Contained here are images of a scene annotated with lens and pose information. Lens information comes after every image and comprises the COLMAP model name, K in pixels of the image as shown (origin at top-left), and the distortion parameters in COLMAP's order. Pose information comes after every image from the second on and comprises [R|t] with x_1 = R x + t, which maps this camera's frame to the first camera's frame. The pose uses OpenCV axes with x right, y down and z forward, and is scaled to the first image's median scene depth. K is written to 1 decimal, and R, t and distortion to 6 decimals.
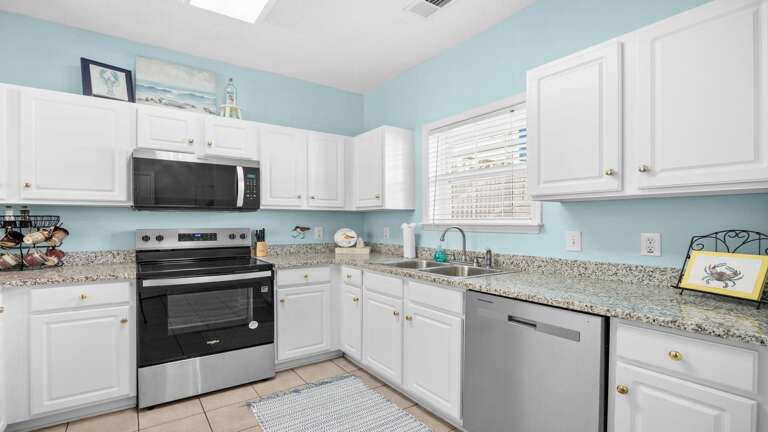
lens RADIAL K [[356.5, 0, 385.4], [0, 356.5, 229.0], [0, 0, 1]] dist [-0.016354, -0.000033]
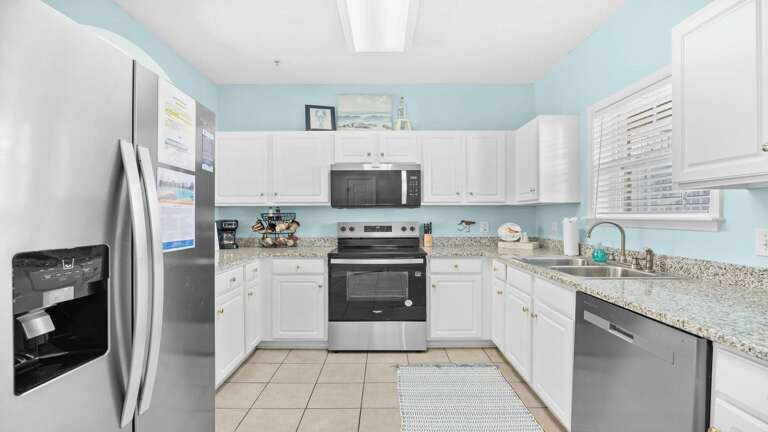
lens RADIAL K [[356.5, 0, 385.4], [0, 356.5, 229.0], [0, 0, 1]] dist [-0.016354, -0.000033]
pose [[0.814783, 0.016649, -0.579527, 0.246981], [-0.007222, 0.999802, 0.018568, -0.000535], [0.579721, -0.010944, 0.814742, -0.017834]]
